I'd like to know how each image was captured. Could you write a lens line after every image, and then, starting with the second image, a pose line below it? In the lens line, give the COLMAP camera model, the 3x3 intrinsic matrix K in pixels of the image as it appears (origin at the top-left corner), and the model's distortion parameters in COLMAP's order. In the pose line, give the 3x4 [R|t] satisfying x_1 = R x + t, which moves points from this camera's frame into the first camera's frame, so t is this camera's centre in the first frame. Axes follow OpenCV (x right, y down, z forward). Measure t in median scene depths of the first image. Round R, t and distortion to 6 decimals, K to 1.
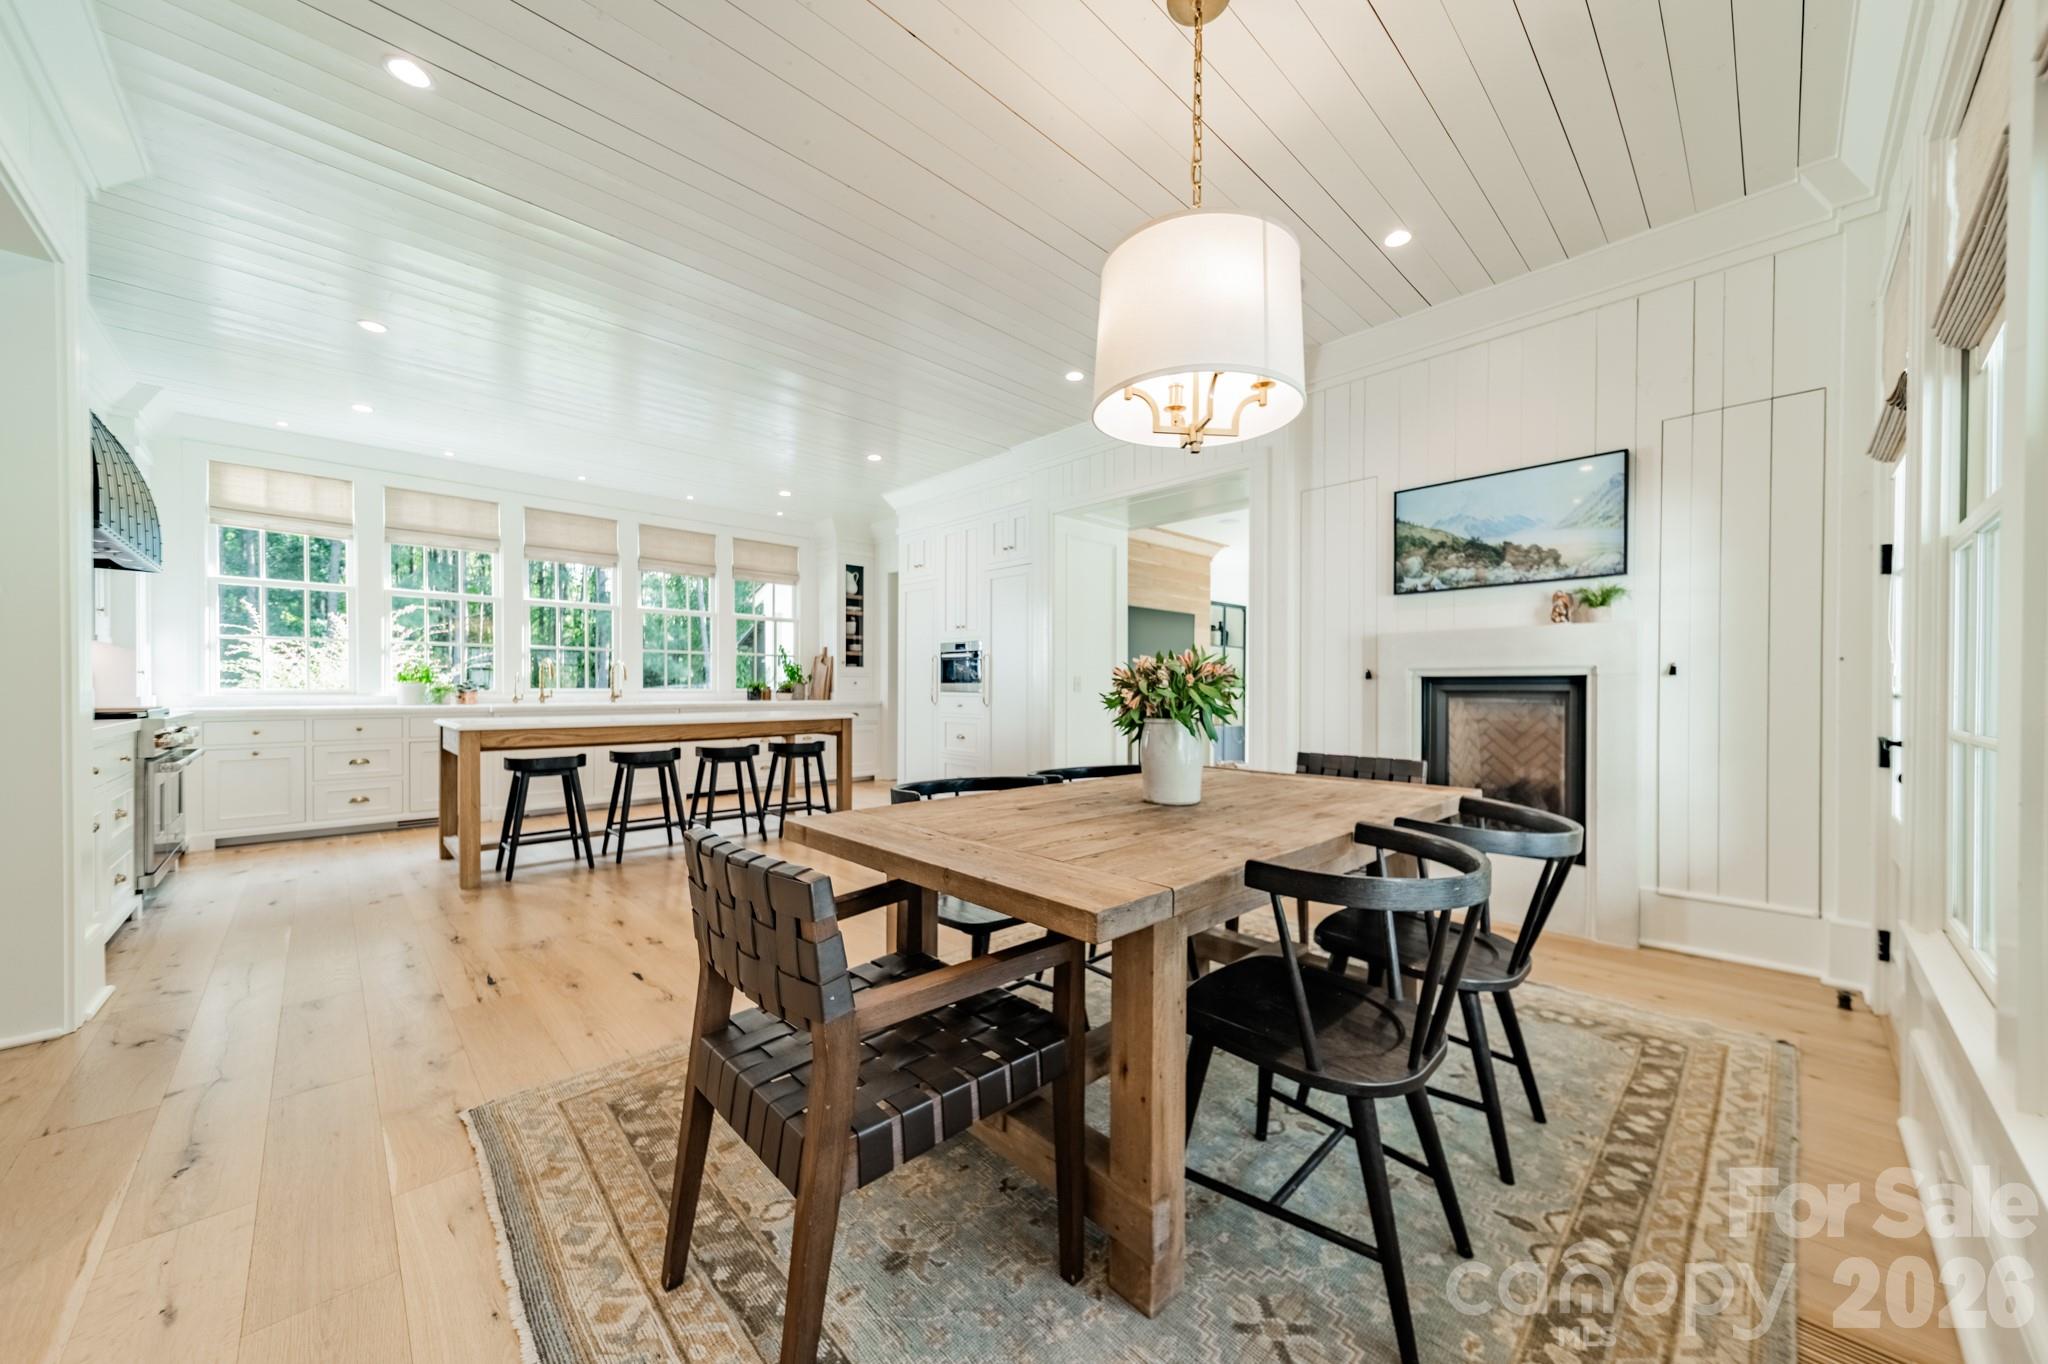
lens RADIAL K [[724.1, 0, 1012.9], [0, 724.1, 704.6], [0, 0, 1]] dist [0.008813, 0.000117]
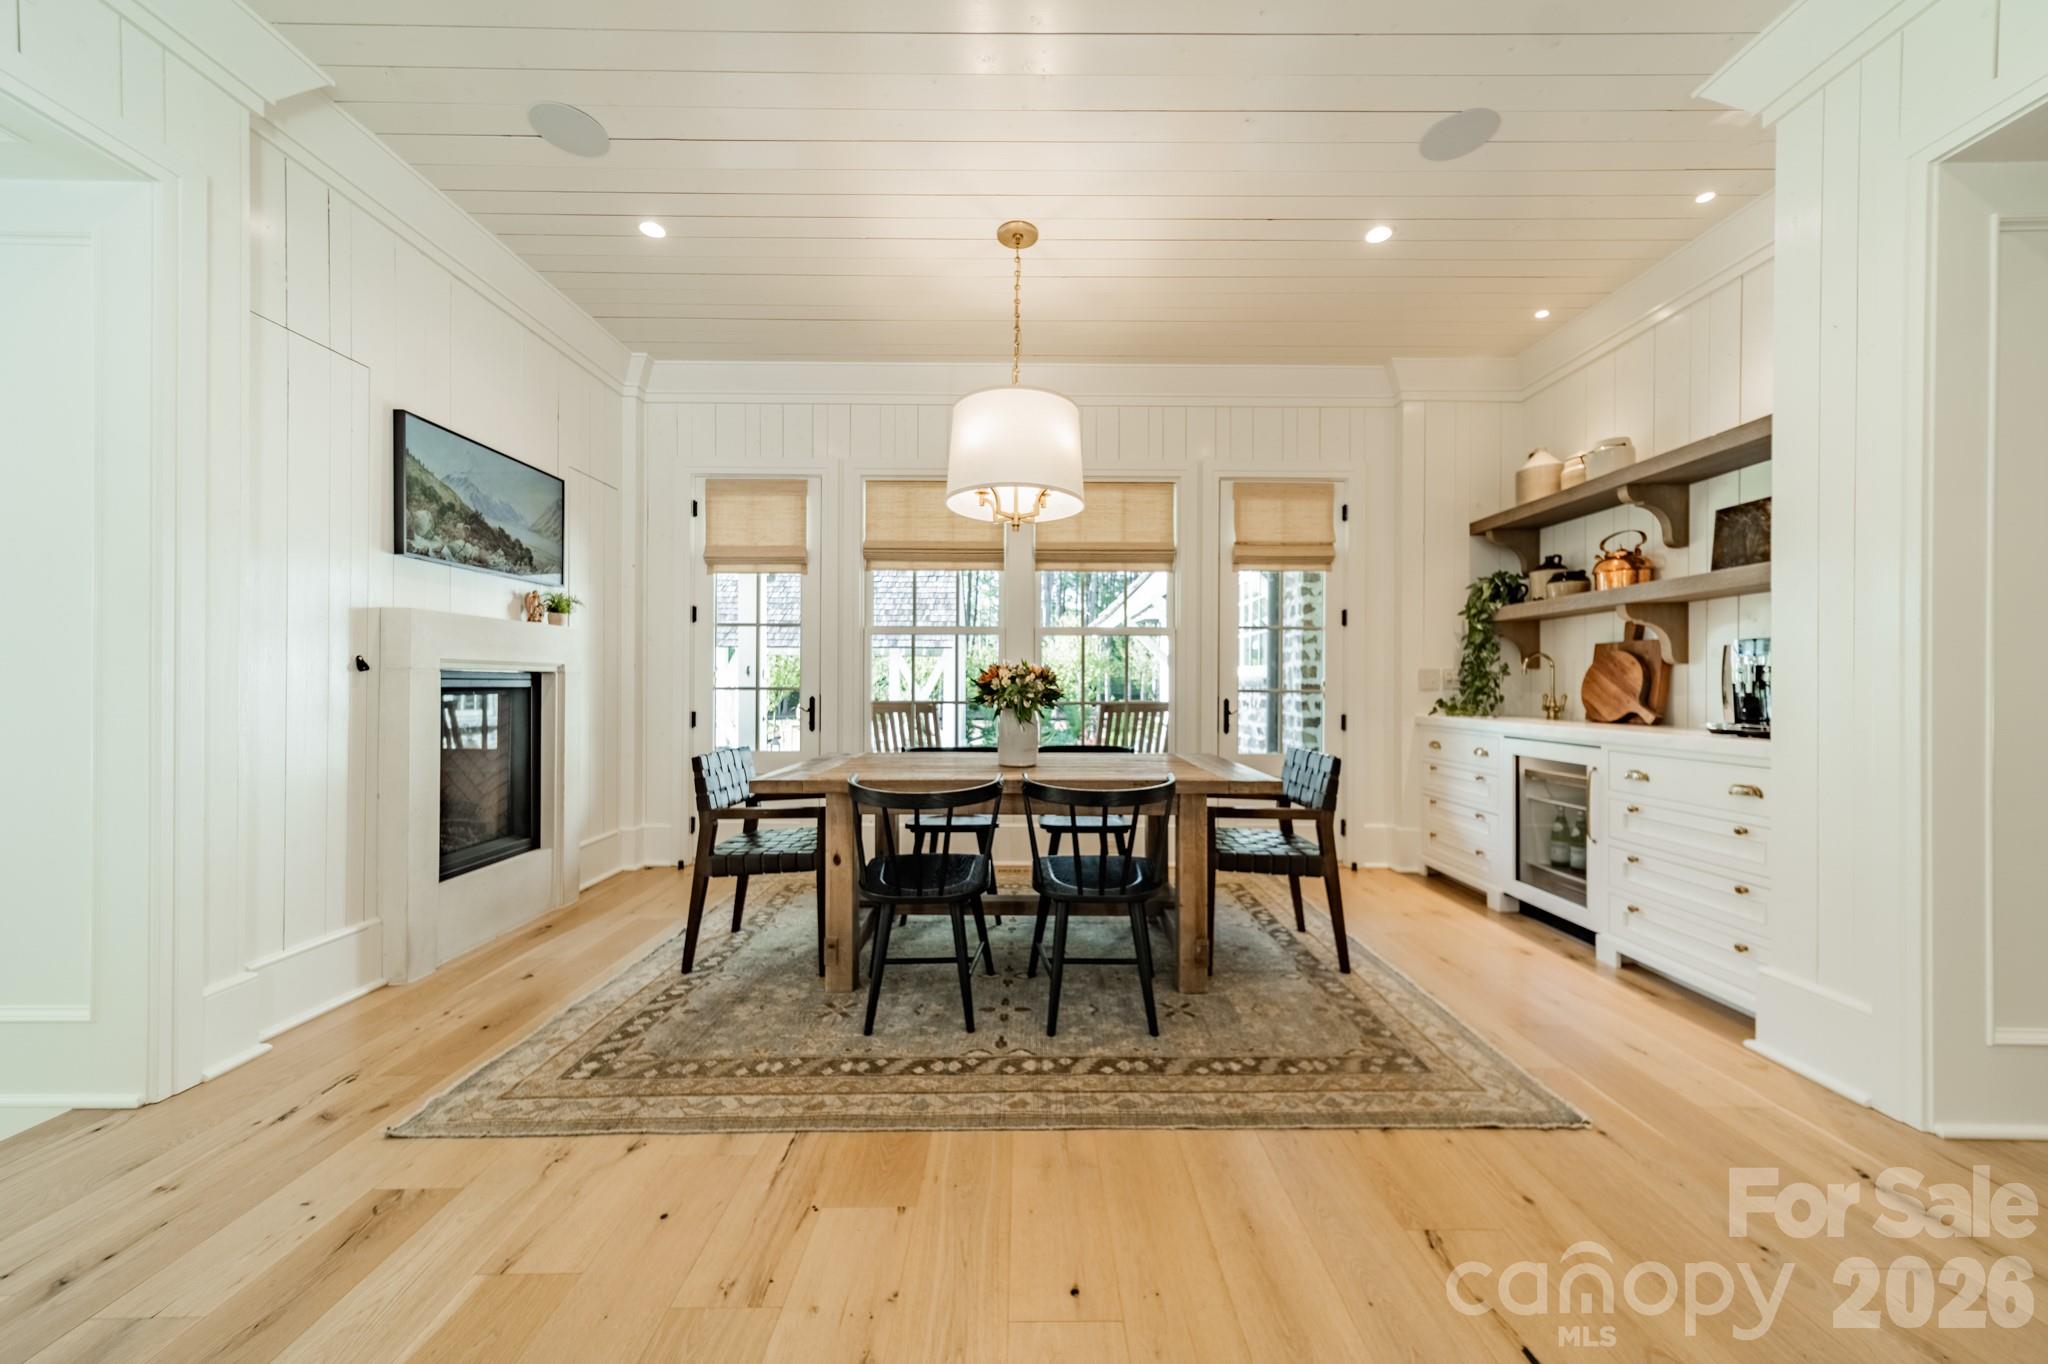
lens RADIAL K [[724.1, 0, 1036.7], [0, 724.1, 681.2], [0, 0, 1]] dist [0.008813, 0.000117]
pose [[-0.743931, 0.002796, 0.668251, -0.305773], [0.021867, 0.999558, 0.020162, -0.020840], [-0.667899, 0.029612, -0.743663, 0.831813]]
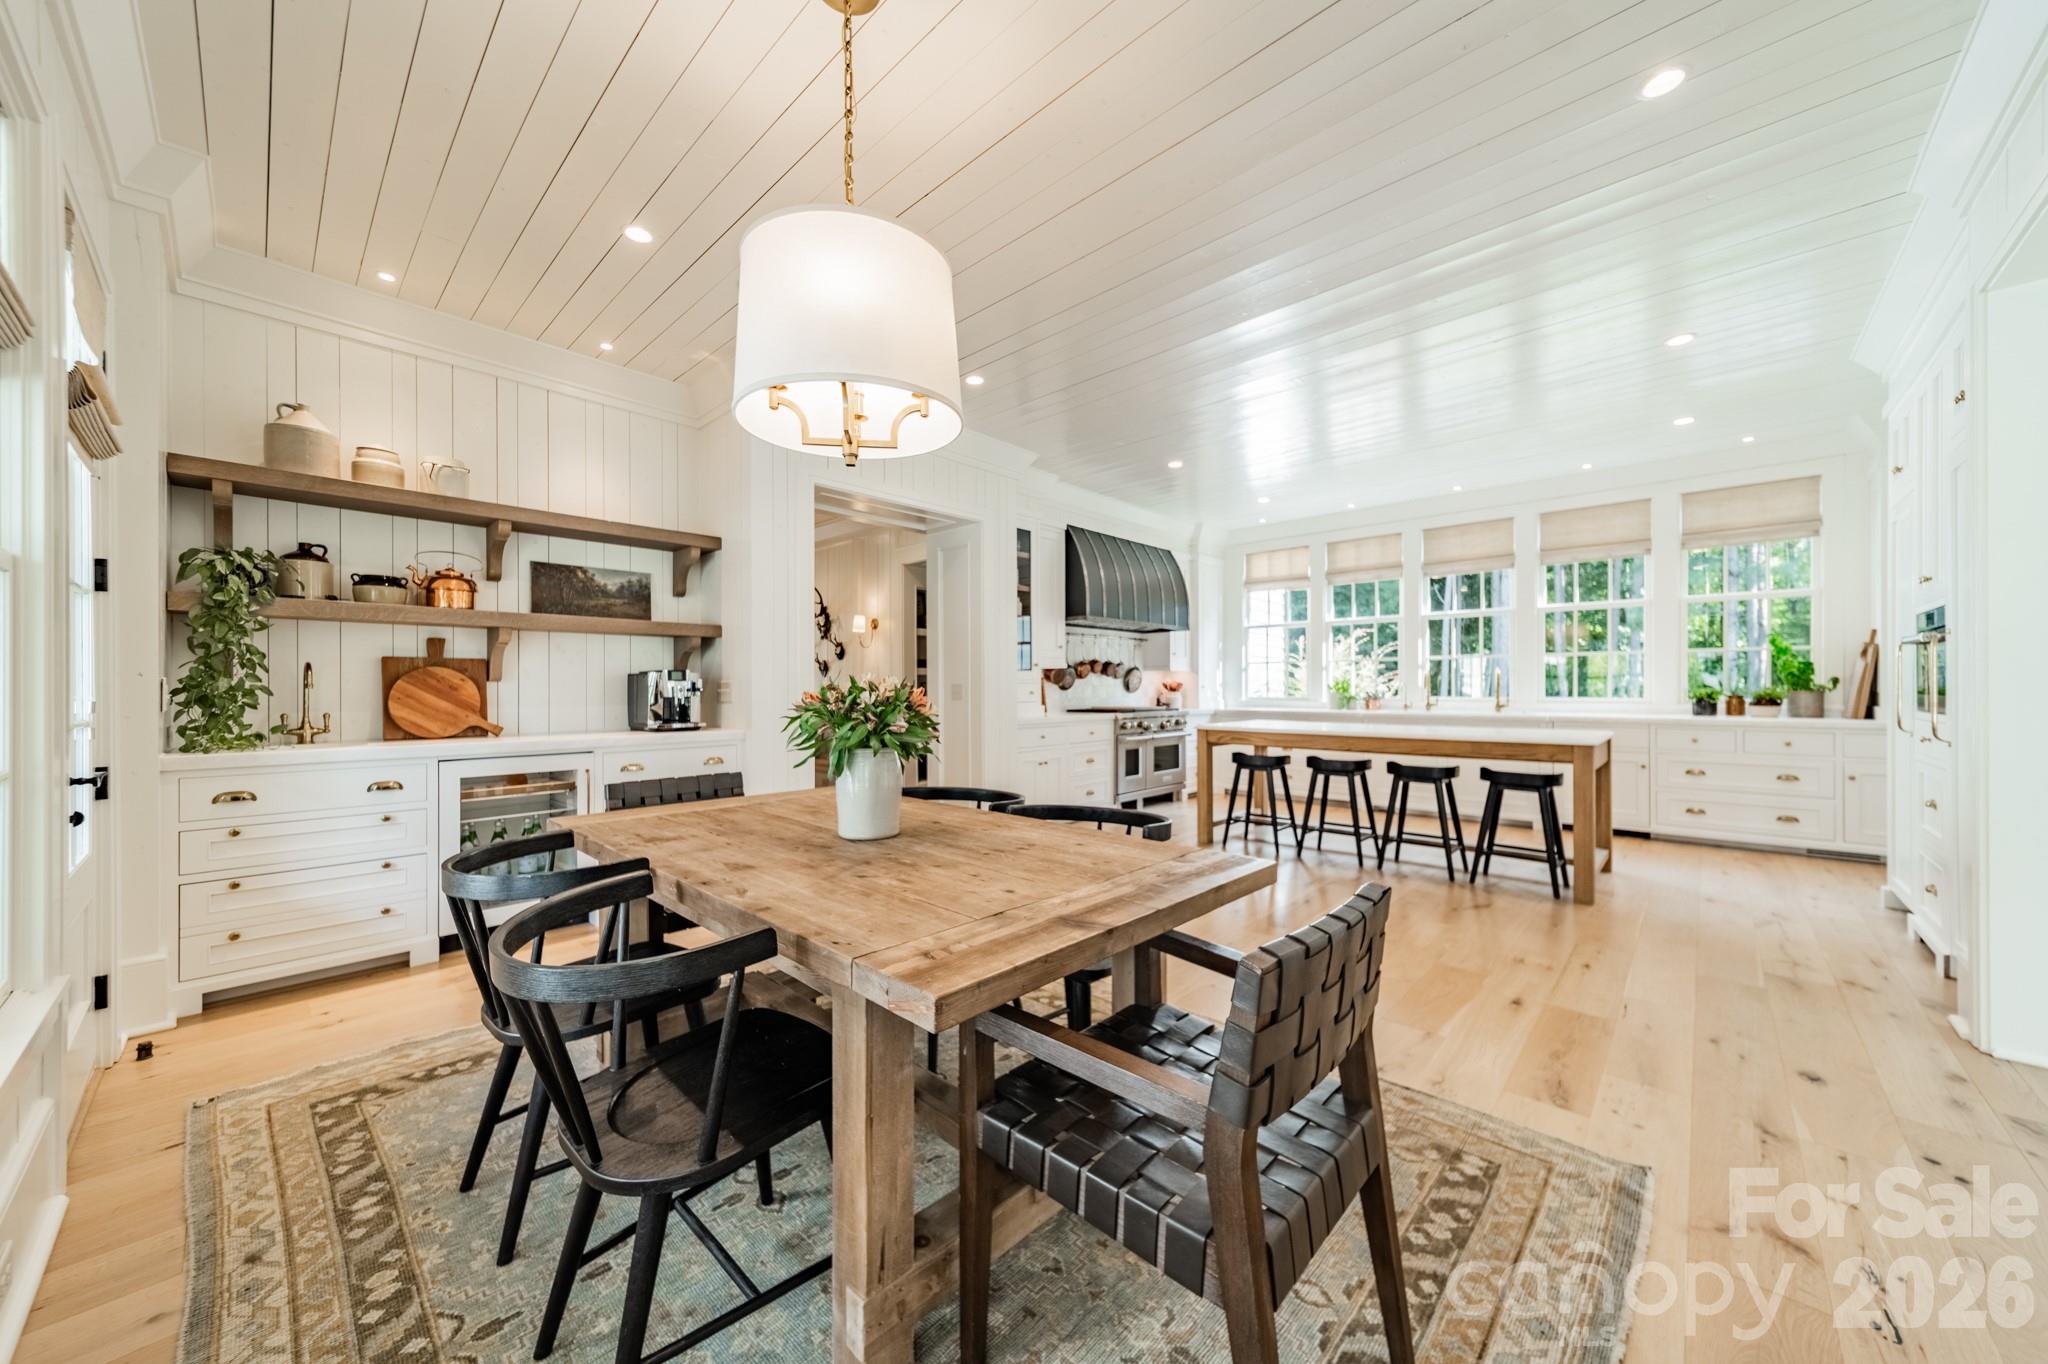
lens RADIAL K [[724.1, 0, 1035.5], [0, 724.1, 687.3], [0, 0, 1]] dist [0.008813, 0.000117]
pose [[0.070095, -0.009812, -0.997492, 0.483723], [-0.027926, 0.999540, -0.011794, -0.011941], [0.997149, 0.028682, 0.069789, 0.469989]]
